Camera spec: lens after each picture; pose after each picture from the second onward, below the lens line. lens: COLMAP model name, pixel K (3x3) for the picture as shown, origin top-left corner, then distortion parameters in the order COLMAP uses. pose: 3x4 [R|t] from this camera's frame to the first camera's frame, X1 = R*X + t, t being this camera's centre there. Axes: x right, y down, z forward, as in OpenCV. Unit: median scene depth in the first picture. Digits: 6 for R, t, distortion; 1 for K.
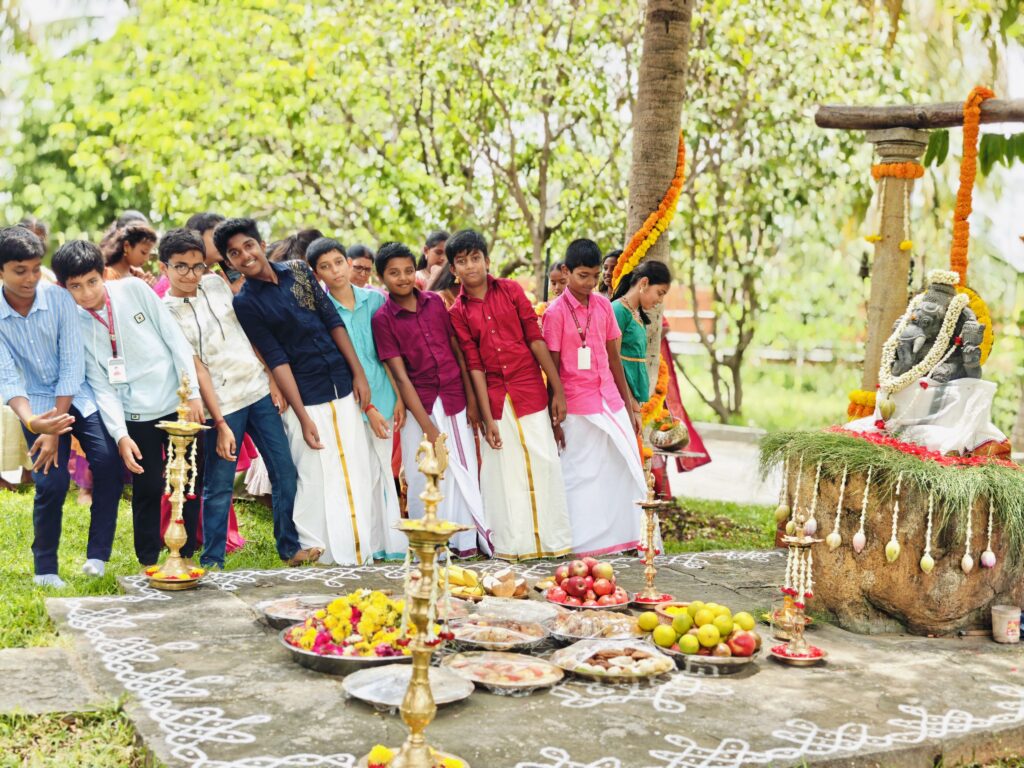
lens RADIAL K [[1398.2, 0, 513.0], [0, 1398.2, 385.6], [0, 0, 1]] dist [0.004490, 0.000000]
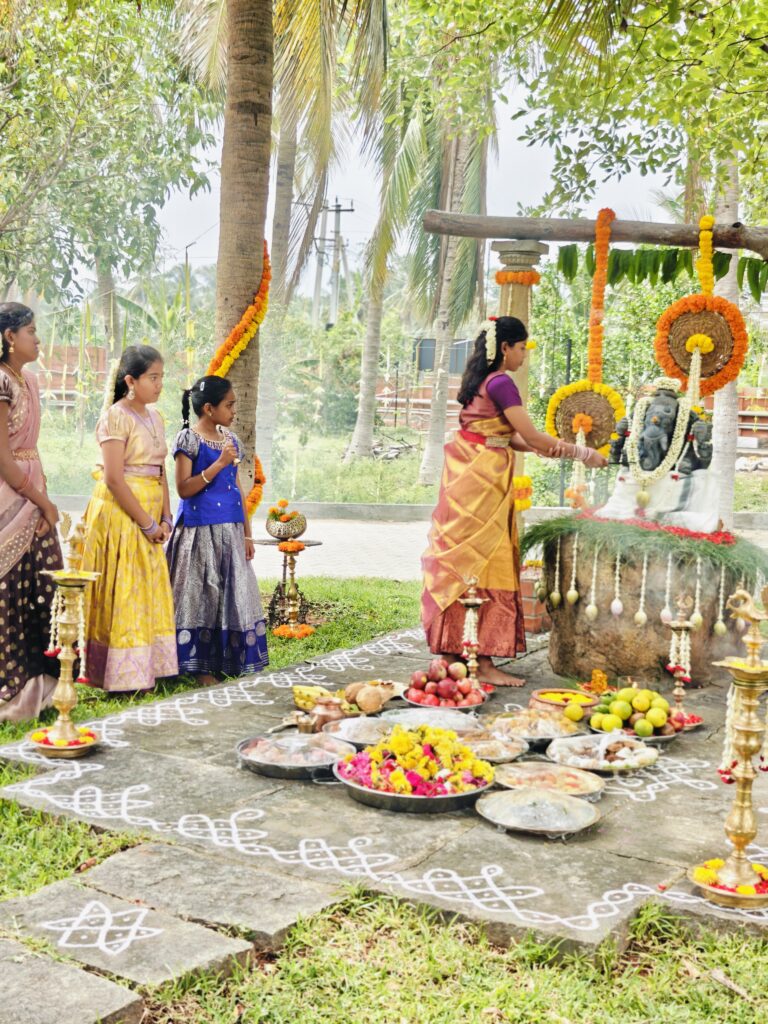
lens RADIAL K [[1398.2, 0, 382.1], [0, 1398.2, 509.5], [0, 0, 1]] dist [0.004490, 0.000000]
pose [[0.850829, -0.074337, 0.520157, -0.523890], [0.043006, 0.996472, 0.072063, -0.067948], [-0.523679, -0.038943, 0.851025, 0.130607]]
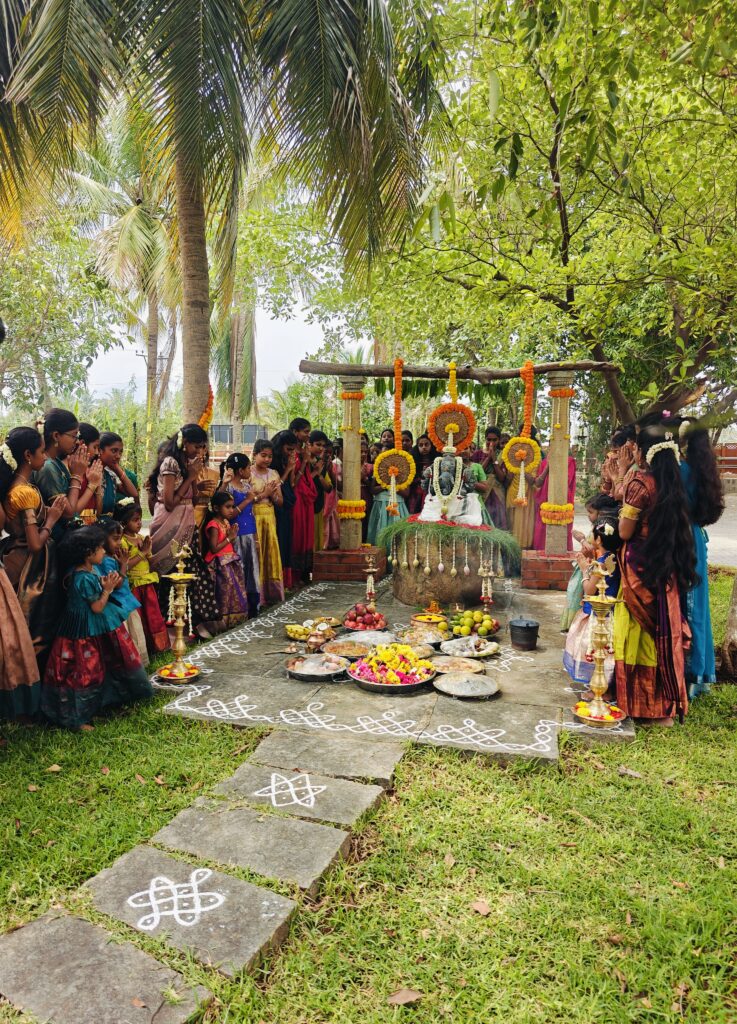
lens RADIAL K [[709.3, 0, 368.2], [0, 709.3, 516.2], [0, 0, 1]] dist [-0.006298, 0.000803]
pose [[0.690082, -0.125447, 0.712776, -0.631409], [0.080453, 0.992056, 0.096708, -0.093874], [-0.719245, -0.009392, 0.694693, 0.304542]]
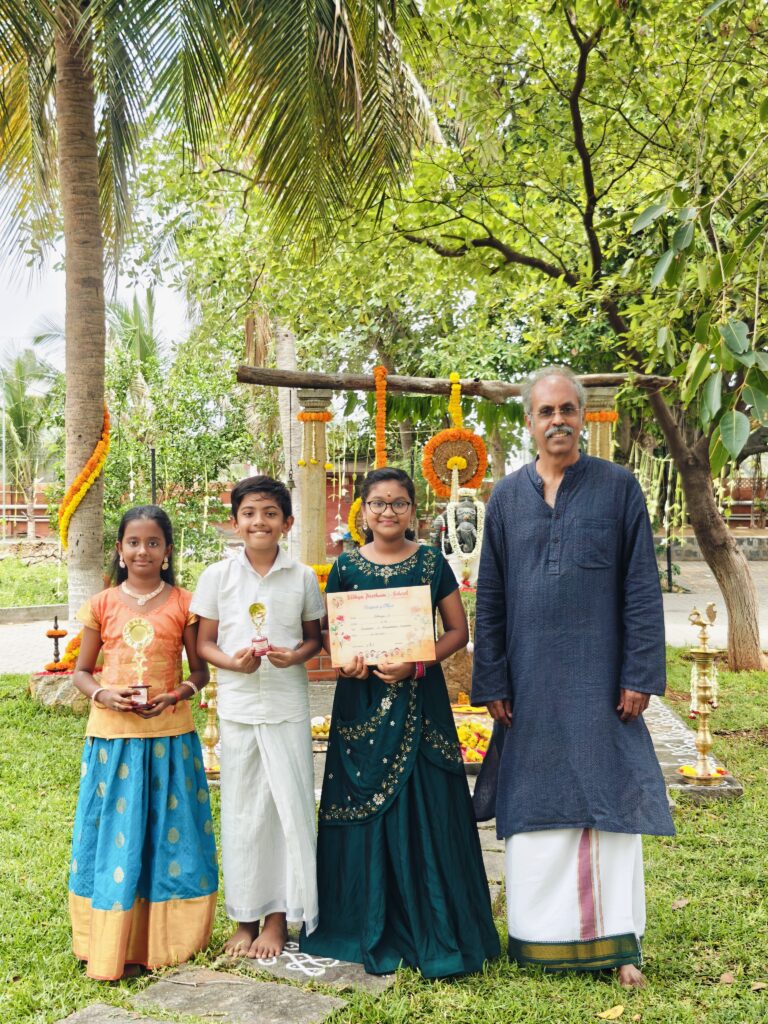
lens RADIAL K [[1398.2, 0, 383.5], [0, 1398.2, 510.5], [0, 0, 1]] dist [0.004490, 0.000000]
pose [[0.550322, -0.073392, 0.831721, -1.187789], [0.081266, 0.996108, 0.034127, -0.124312], [-0.830988, 0.048810, 0.554144, 0.151627]]
